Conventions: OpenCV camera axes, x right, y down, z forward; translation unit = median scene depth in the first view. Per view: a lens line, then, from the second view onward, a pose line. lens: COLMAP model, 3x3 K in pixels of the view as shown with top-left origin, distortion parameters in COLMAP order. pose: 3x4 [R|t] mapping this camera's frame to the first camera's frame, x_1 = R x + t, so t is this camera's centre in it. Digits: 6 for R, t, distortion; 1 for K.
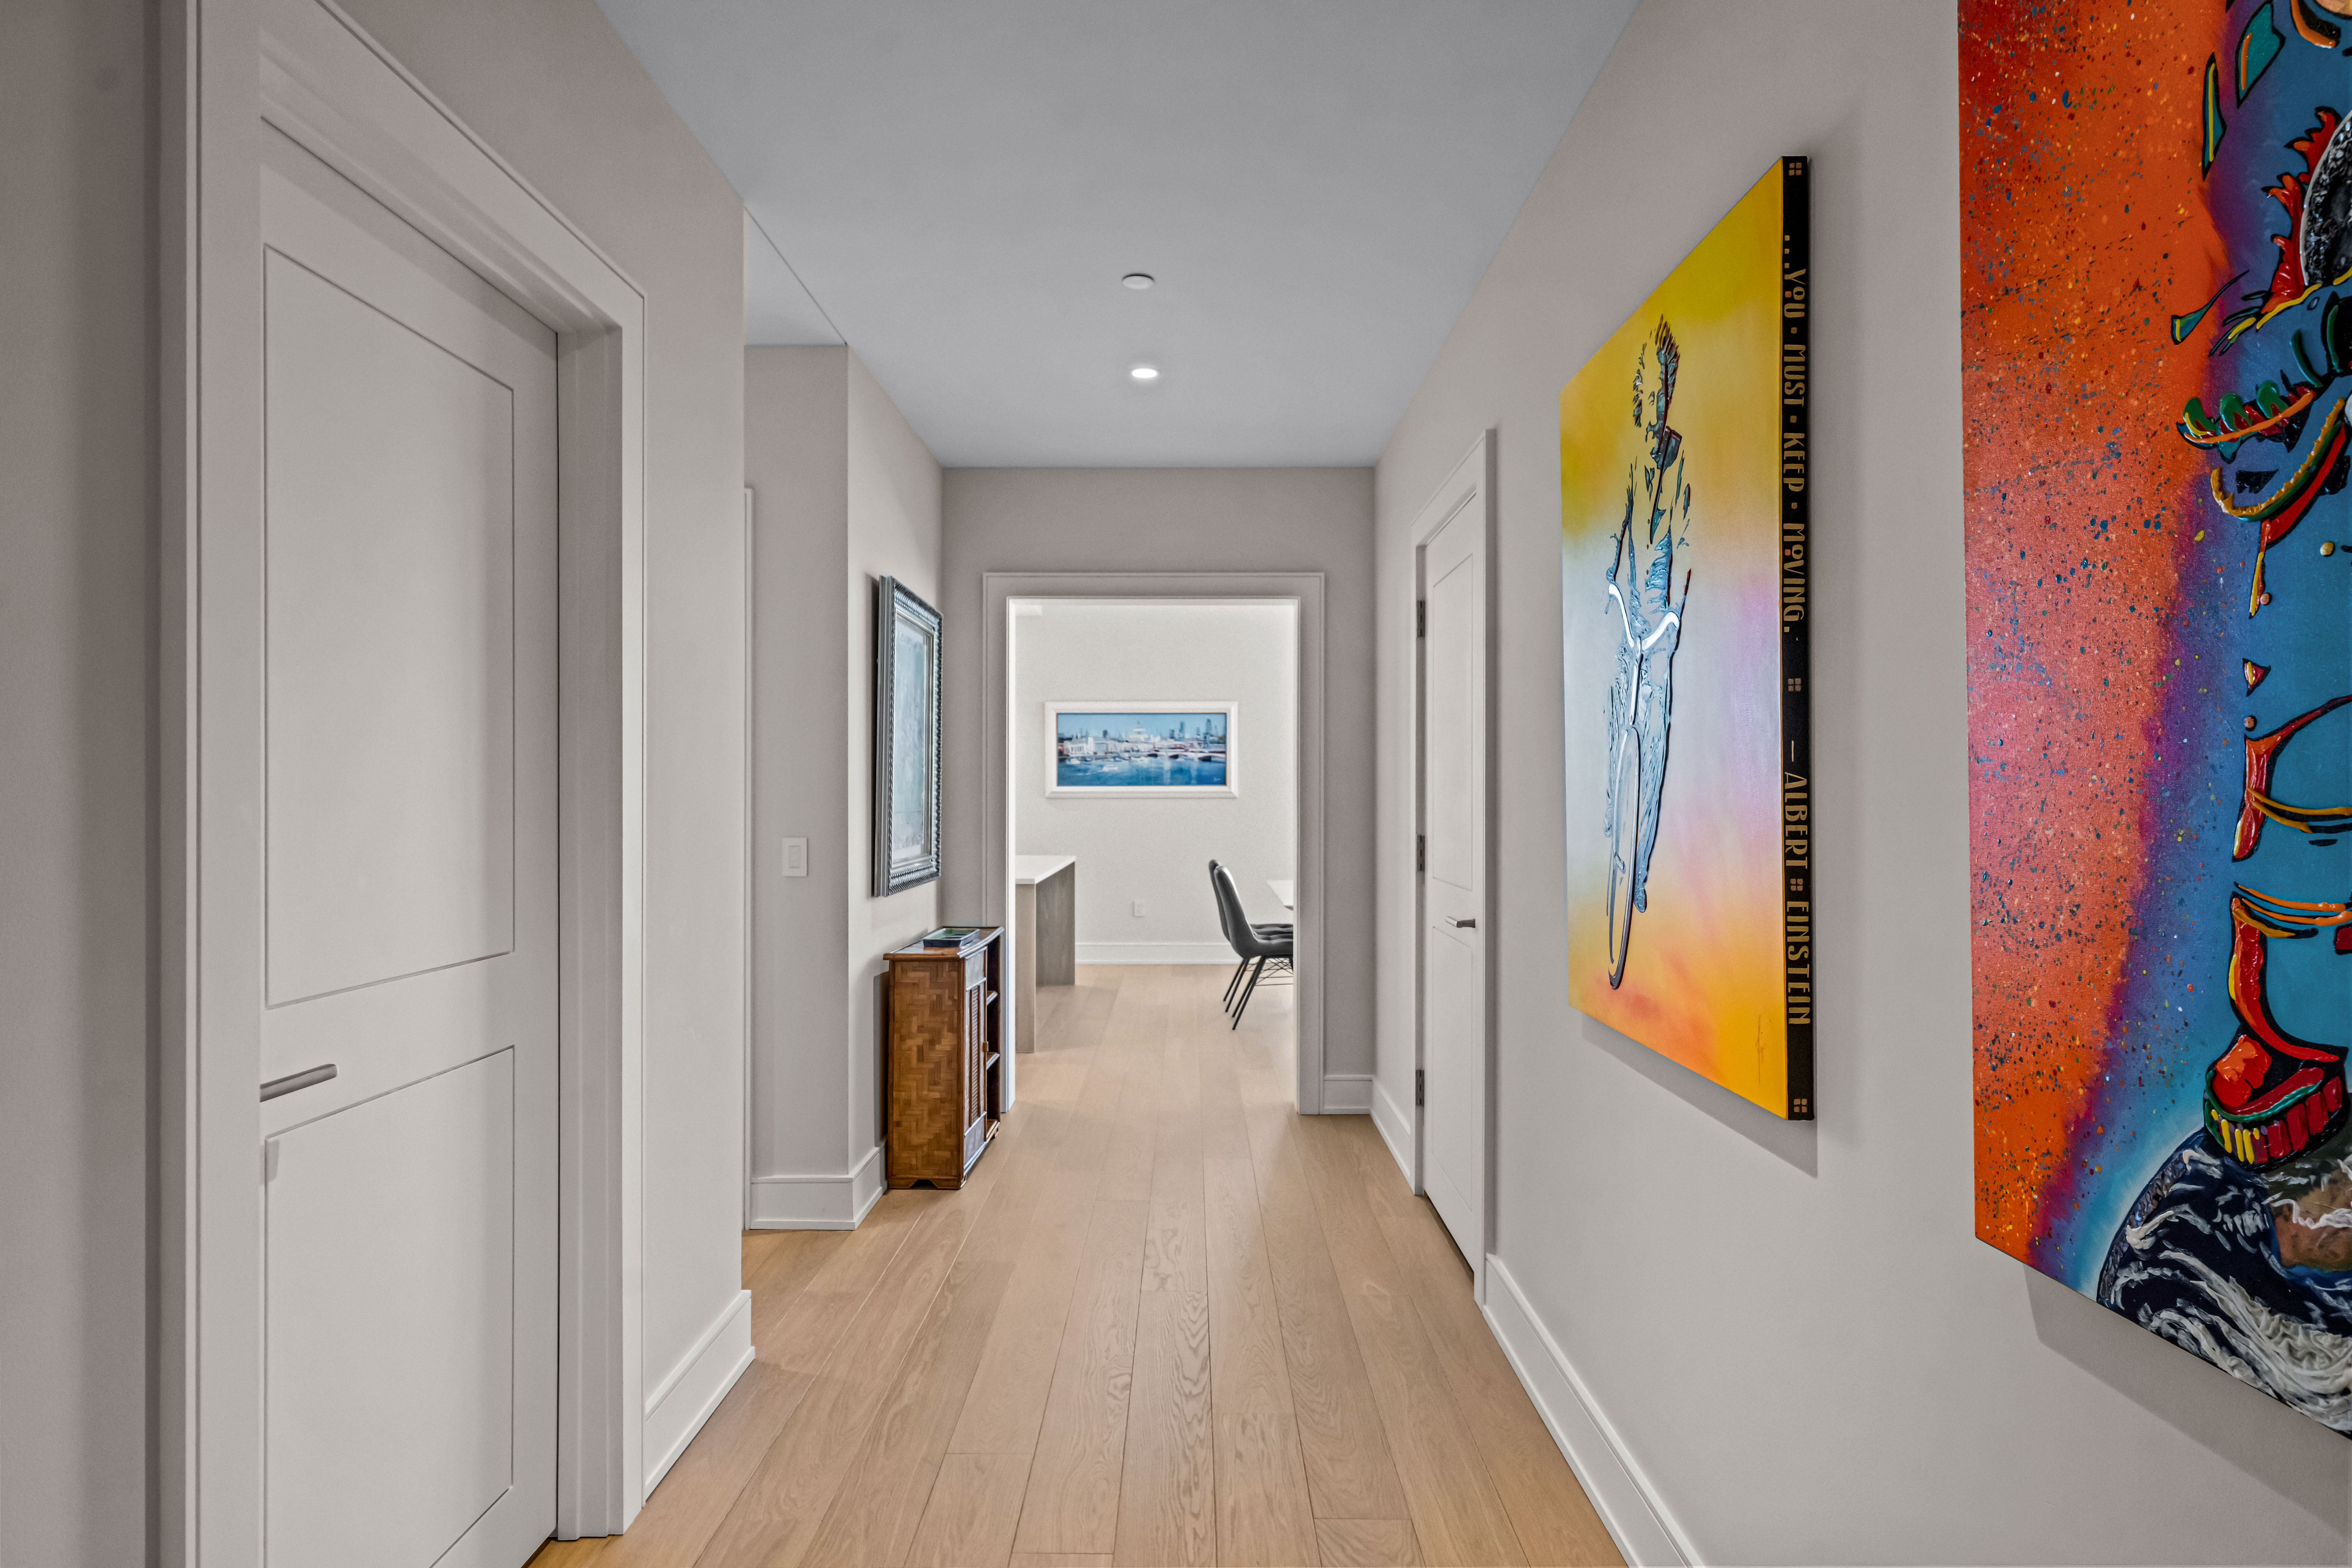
lens RADIAL K [[1255.0, 0, 1179.8], [0, 1255.0, 789.5], [0, 0, 1]] dist [0.003190, 0.000893]
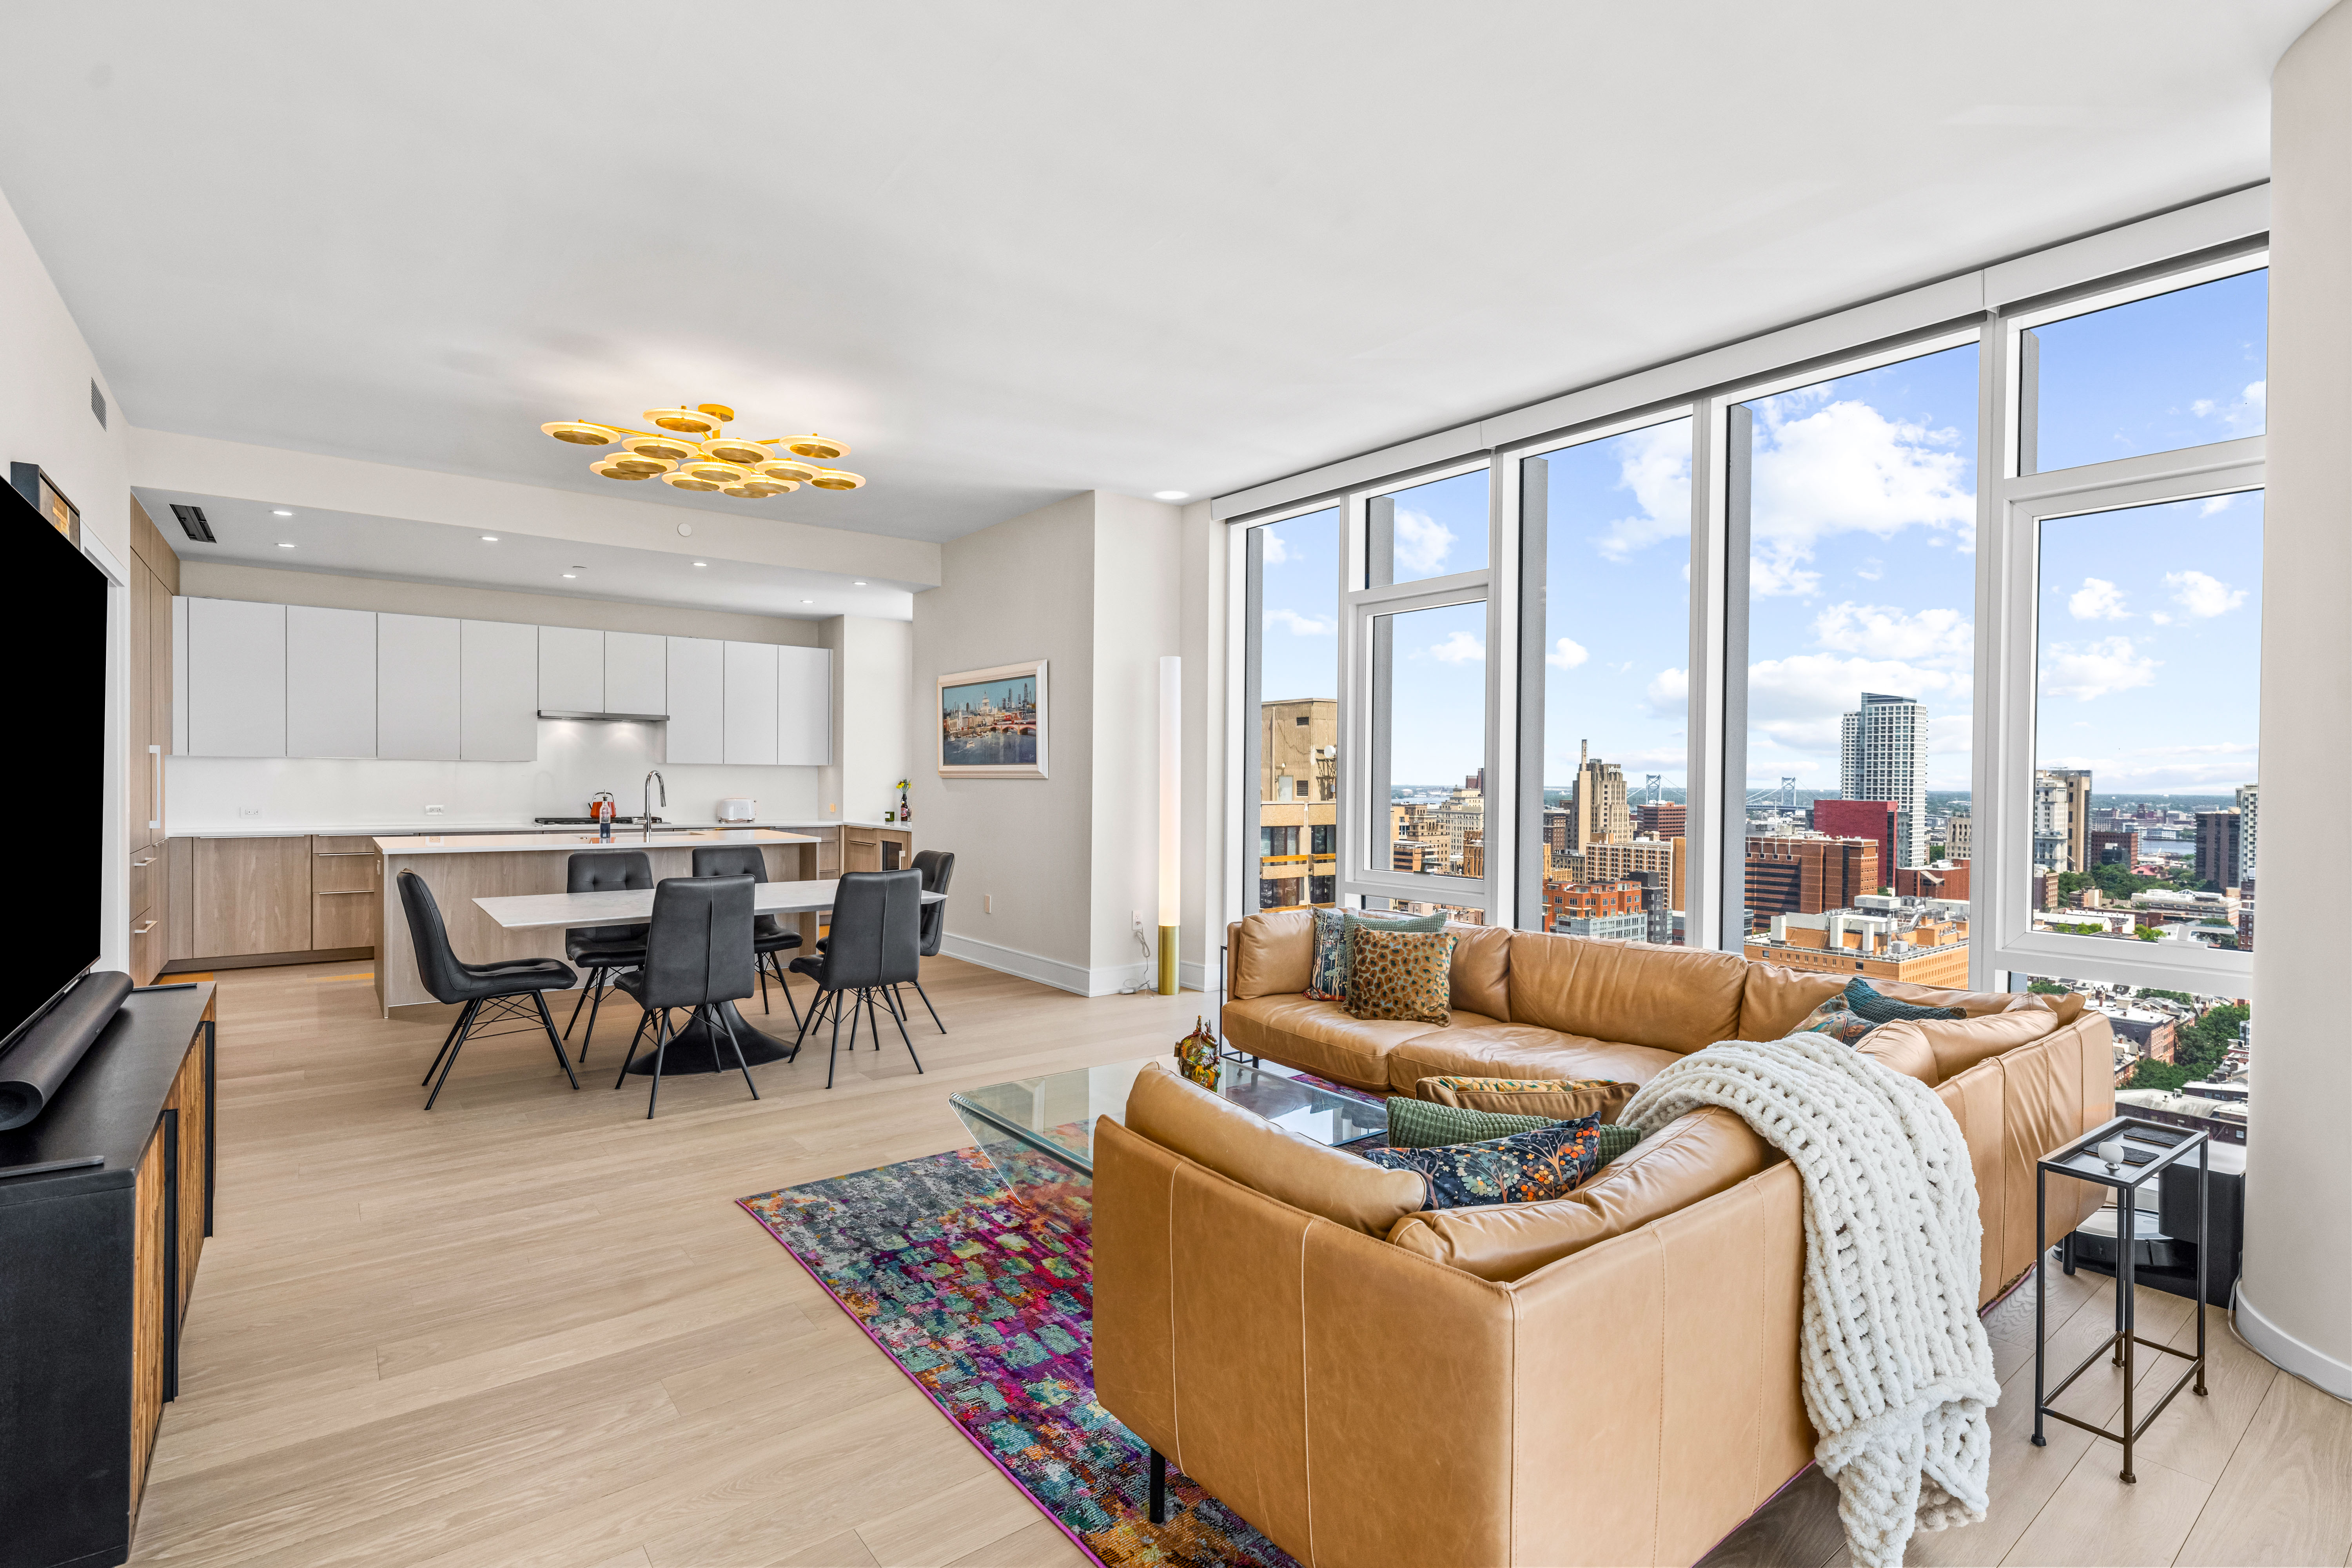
lens RADIAL K [[1121.5, 0, 1181.3], [0, 1121.5, 789.1], [0, 0, 1]] dist [0.002483, 0.002220]
pose [[0.616158, 0.011224, -0.787542, 0.670928], [-0.005186, 0.999935, 0.010194, 0.005471], [0.787605, -0.002197, 0.616176, 0.623926]]
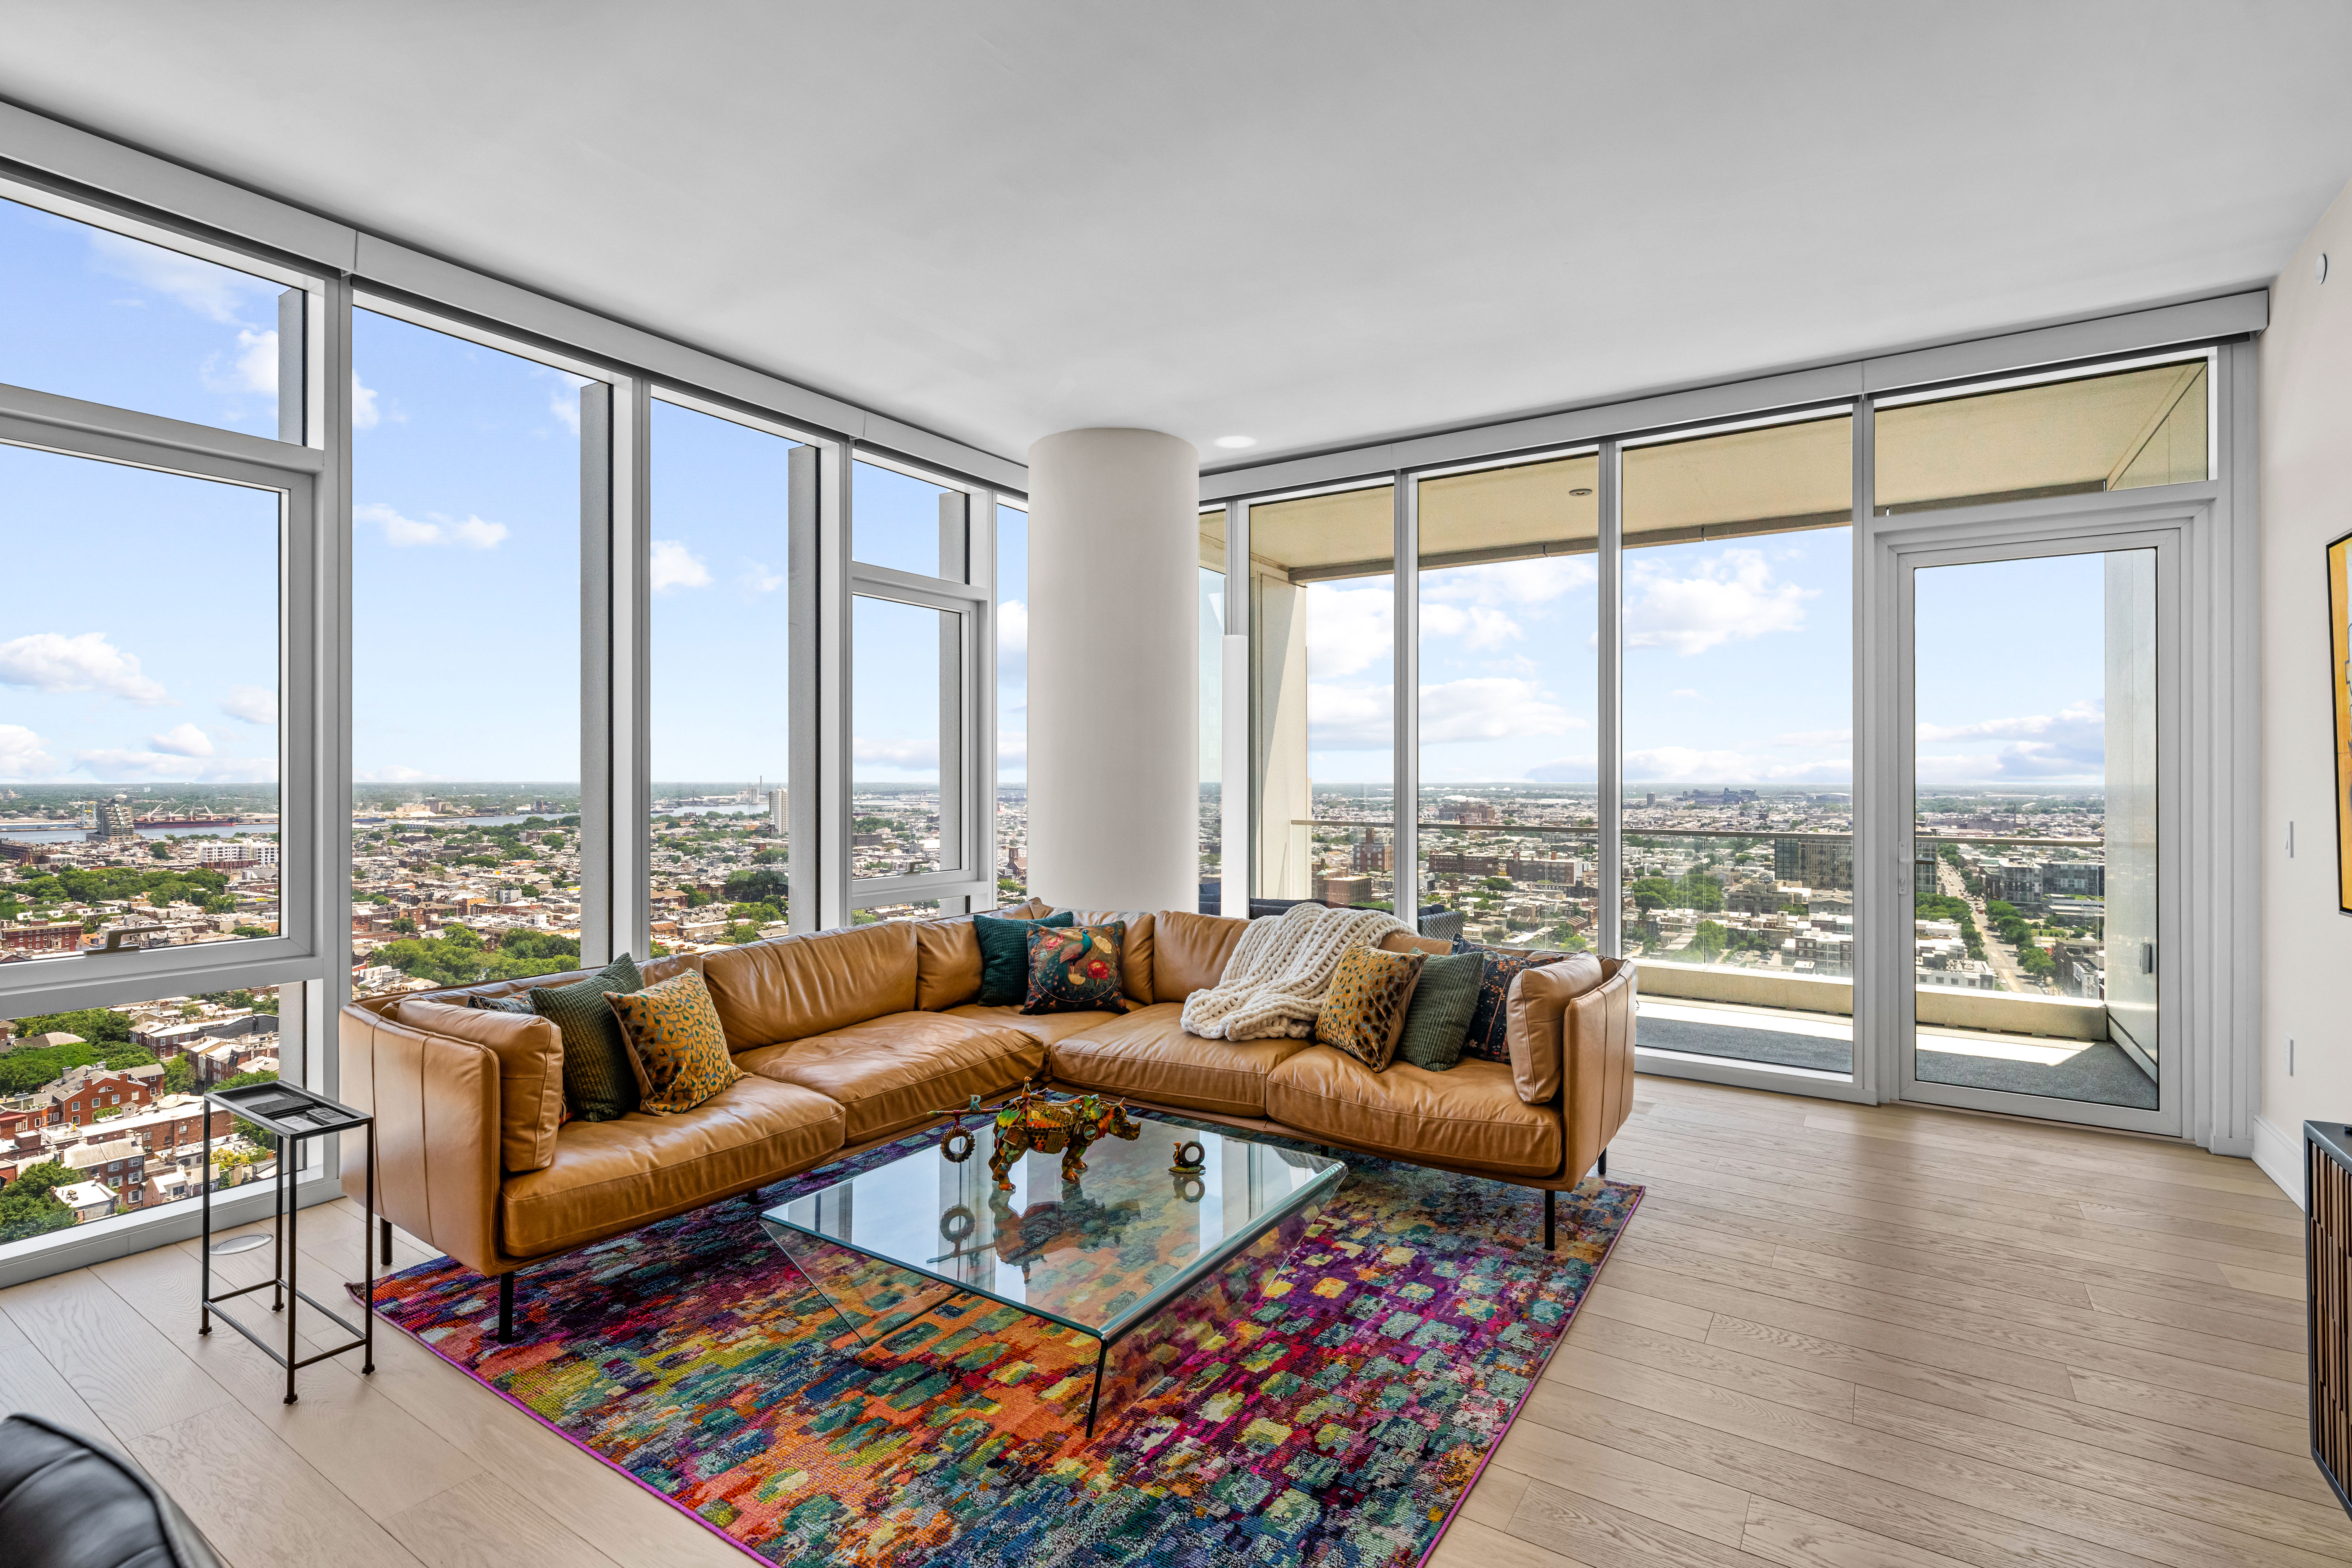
lens RADIAL K [[1075.3, 0, 1193.4], [0, 1075.3, 773.8], [0, 0, 1]] dist [0.004458, 0.001221]
pose [[0.542940, 0.002436, 0.839768, 0.187286], [-0.002976, 0.999995, -0.000977, 0.003840], [-0.839766, -0.001969, 0.542945, 0.664559]]
